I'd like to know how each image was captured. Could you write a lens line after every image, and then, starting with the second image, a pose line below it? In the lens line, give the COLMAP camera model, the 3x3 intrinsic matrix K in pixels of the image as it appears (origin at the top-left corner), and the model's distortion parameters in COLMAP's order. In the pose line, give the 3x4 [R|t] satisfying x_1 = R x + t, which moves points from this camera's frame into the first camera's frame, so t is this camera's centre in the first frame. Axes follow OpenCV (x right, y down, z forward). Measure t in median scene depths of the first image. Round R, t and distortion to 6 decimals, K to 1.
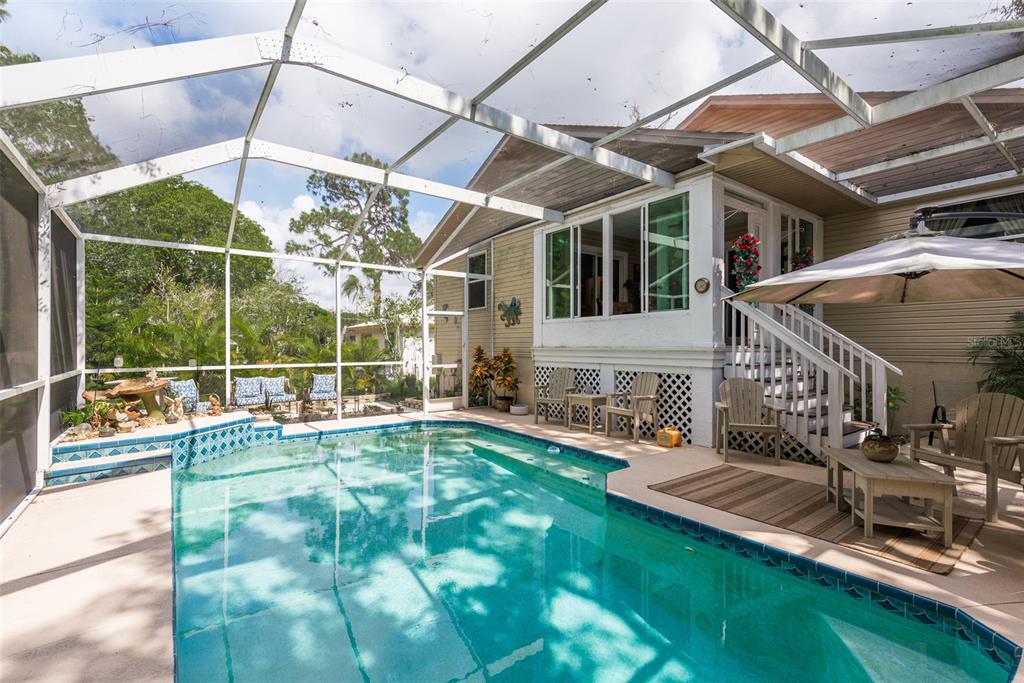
lens RADIAL K [[457.8, 0, 512.0], [0, 457.8, 341.5], [0, 0, 1]] dist [0.001848, 0.000027]
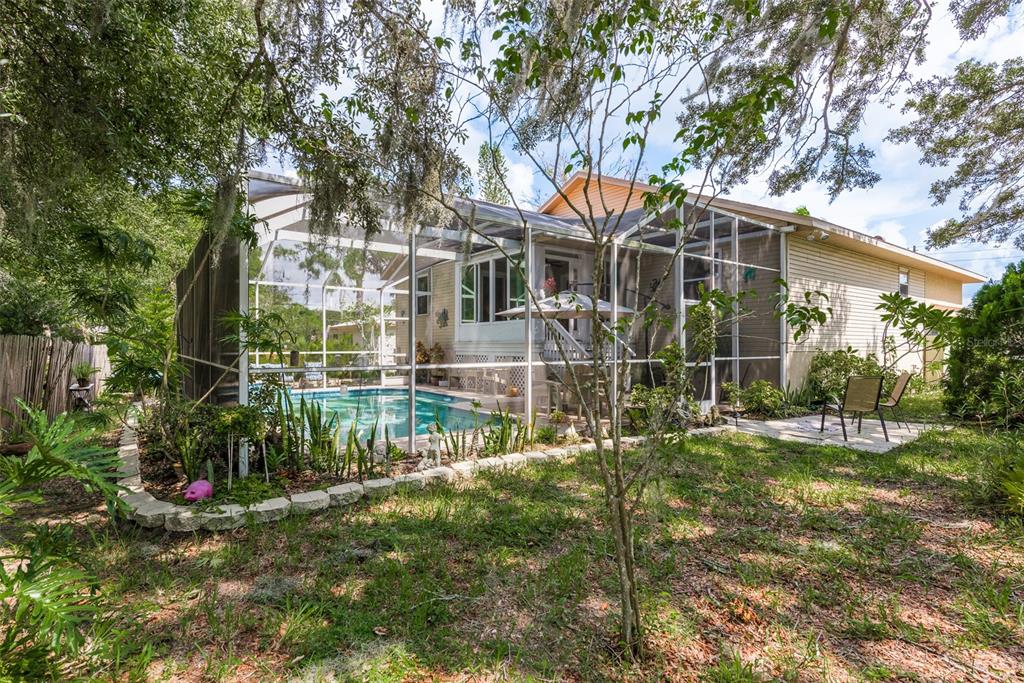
lens RADIAL K [[502.2, 0, 512.0], [0, 502.2, 341.5], [0, 0, 1]] dist [0.002333, 0.000540]
pose [[1.000000, 0.000331, 0.000062, 0.212818], [-0.000331, 0.999997, 0.002485, 0.006628], [-0.000061, -0.002485, 0.999997, -0.581273]]
